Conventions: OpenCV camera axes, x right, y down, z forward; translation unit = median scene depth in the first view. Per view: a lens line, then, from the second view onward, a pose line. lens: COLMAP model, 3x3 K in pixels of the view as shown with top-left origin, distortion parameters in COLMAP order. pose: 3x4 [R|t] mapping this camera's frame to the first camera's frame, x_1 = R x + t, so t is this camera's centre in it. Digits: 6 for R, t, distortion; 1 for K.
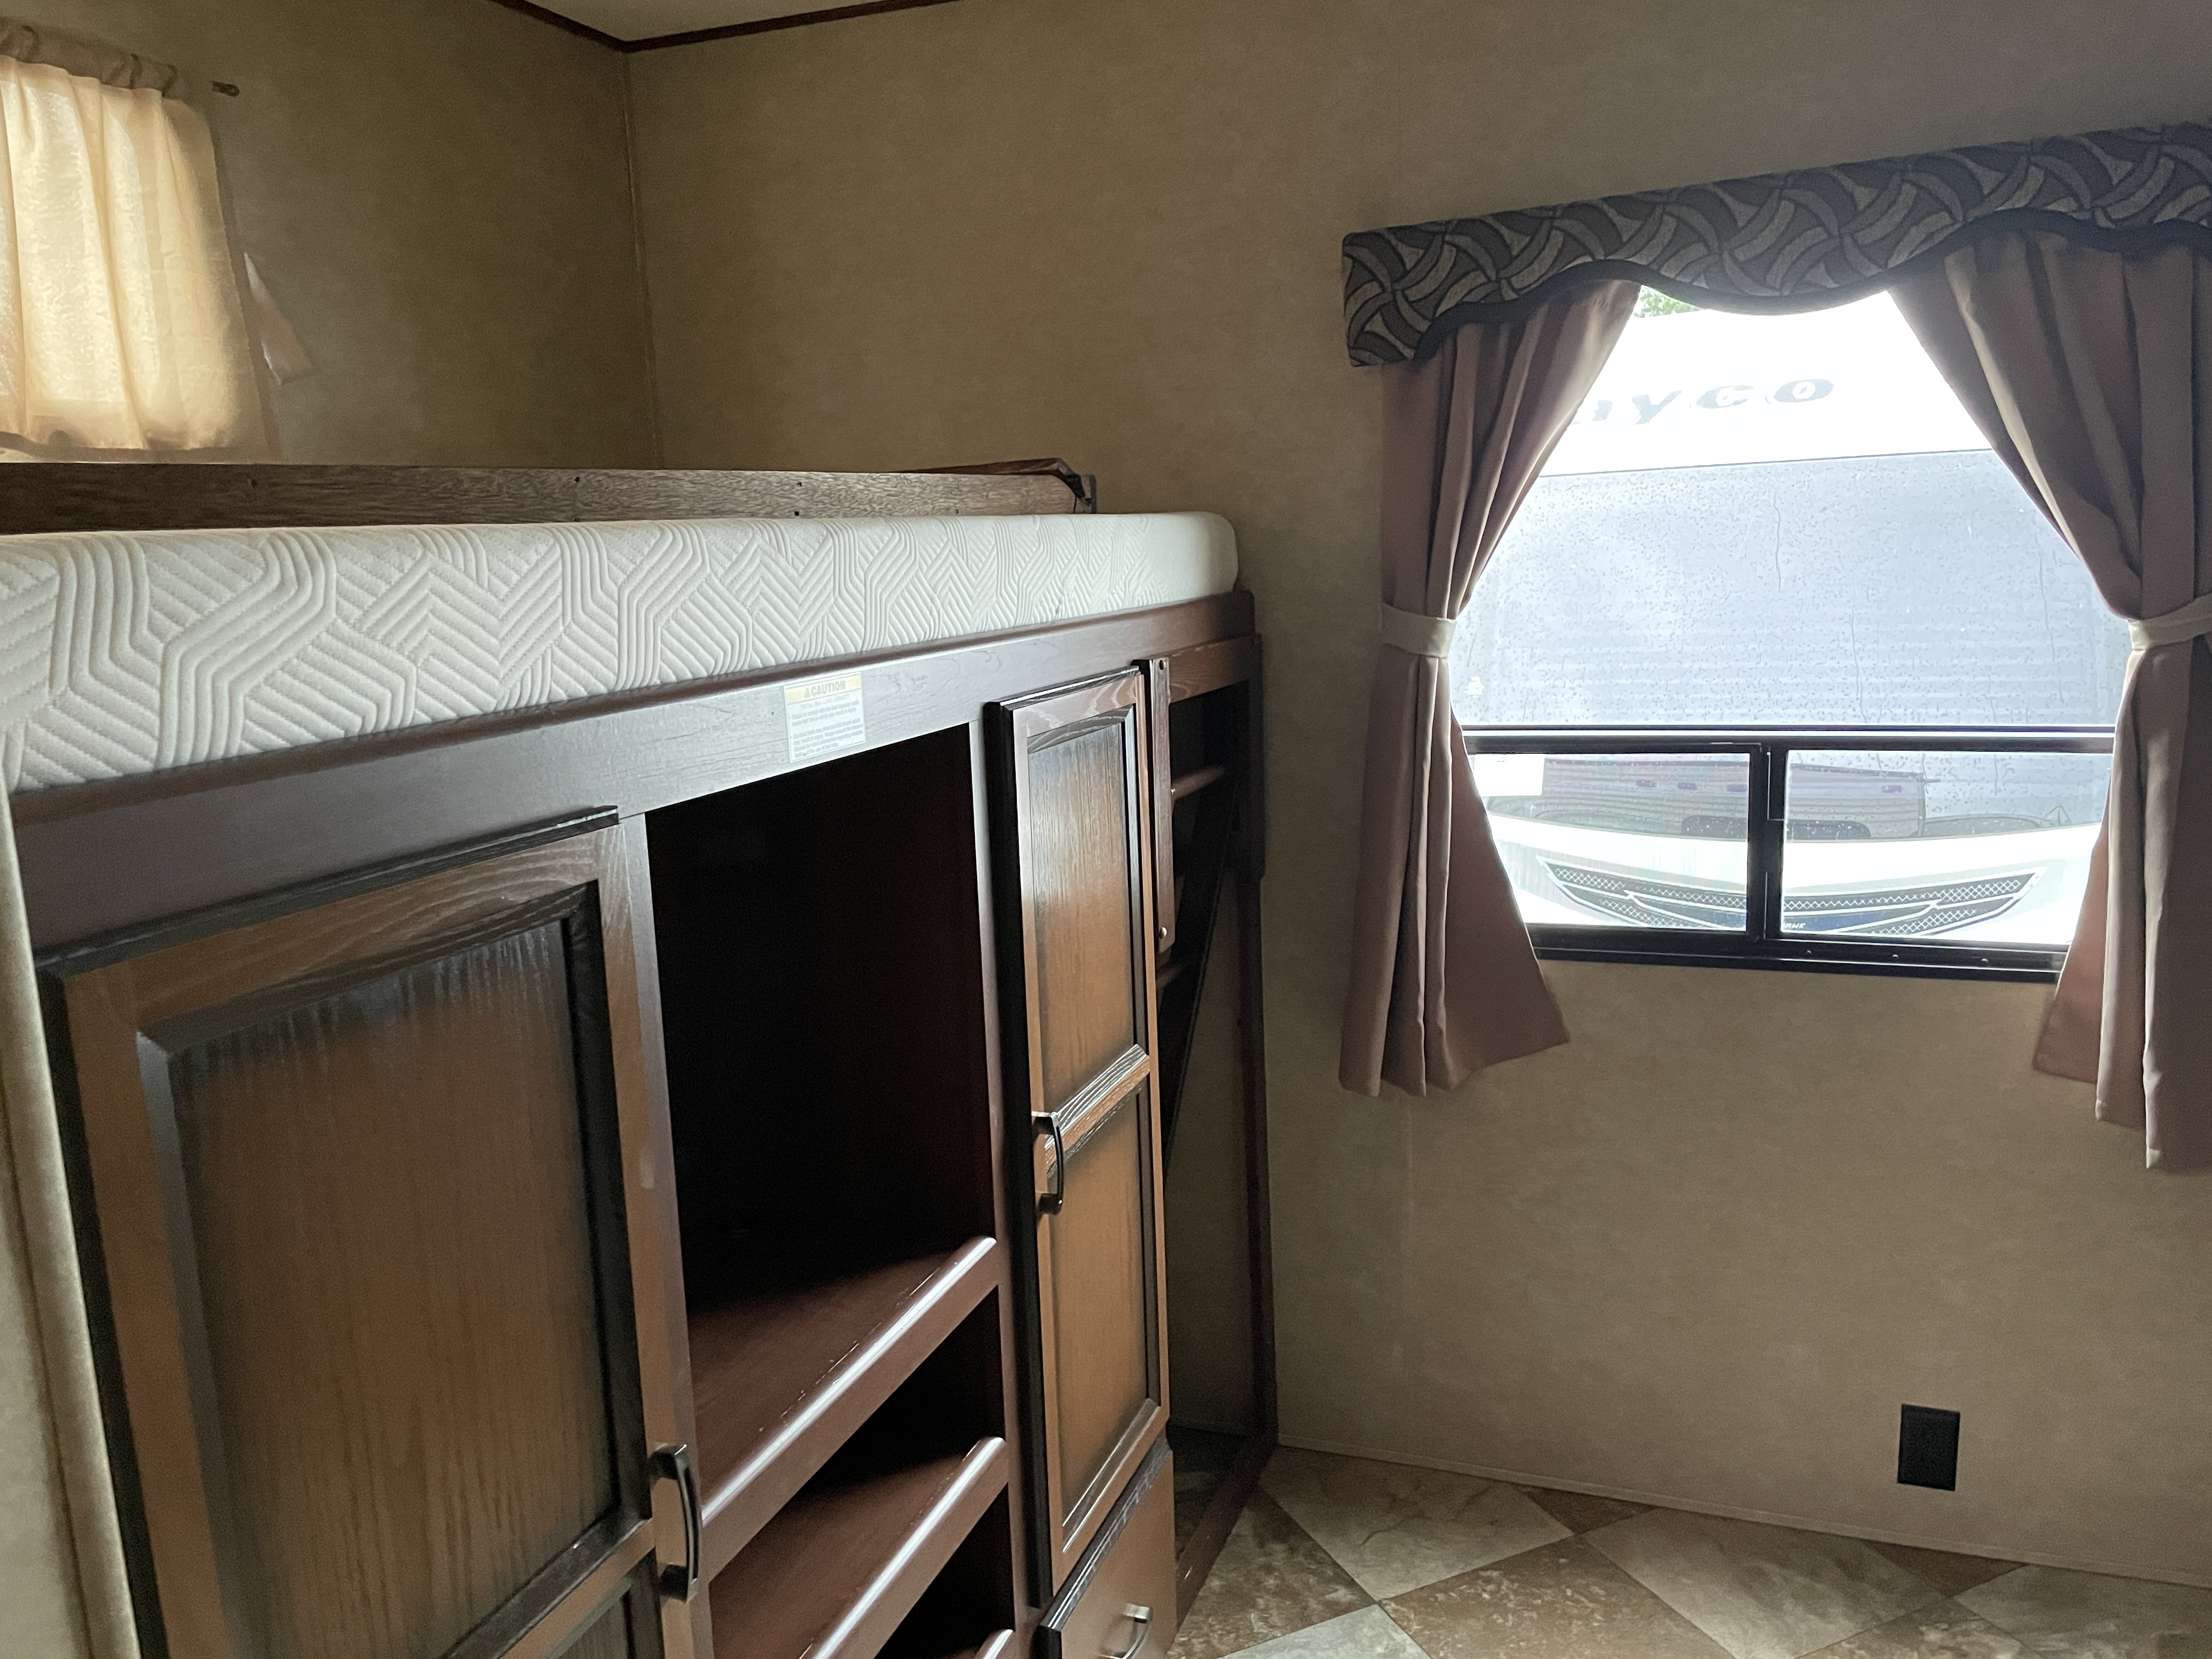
lens RADIAL K [[1695.1, 0, 1098.9], [0, 1695.1, 832.6], [0, 0, 1]] dist [0.078894, -0.110310]
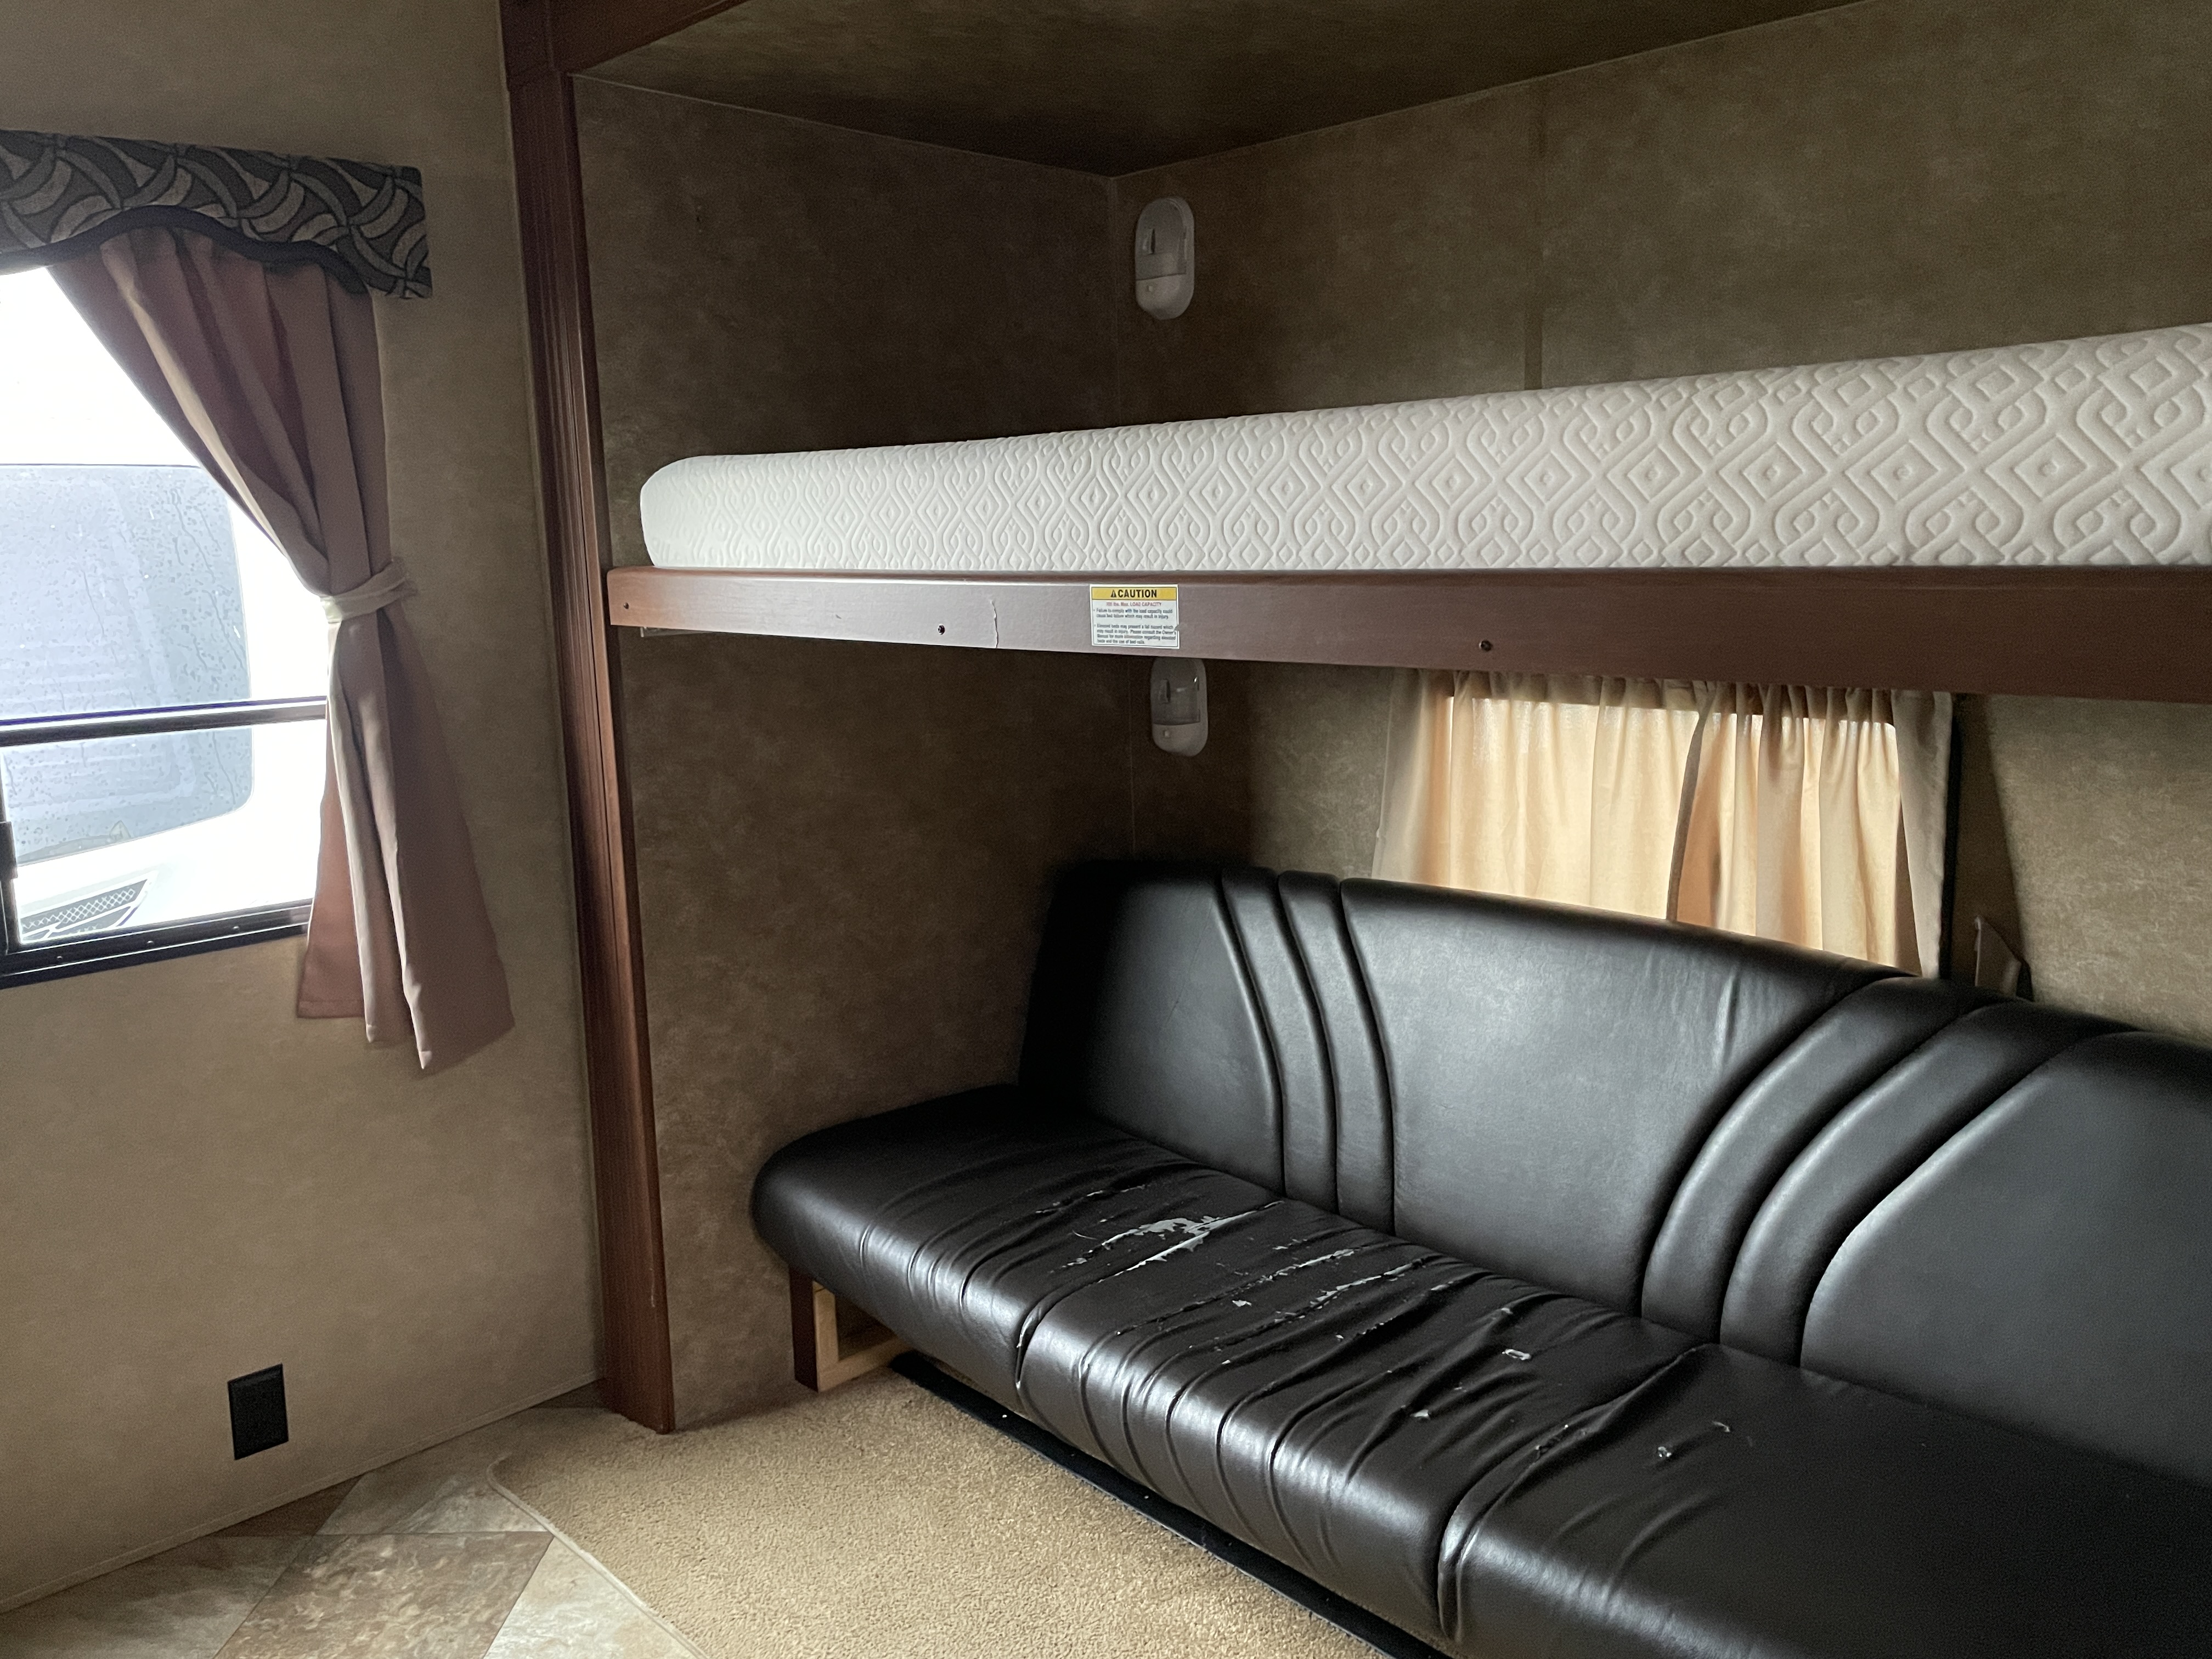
lens RADIAL K [[1695.1, 0, 1098.9], [0, 1695.1, 832.6], [0, 0, 1]] dist [0.078894, -0.110310]
pose [[0.426289, -0.126923, 0.895639, -0.205692], [0.163339, 0.984633, 0.061792, 0.041688], [-0.889718, 0.119951, 0.440469, 0.069821]]
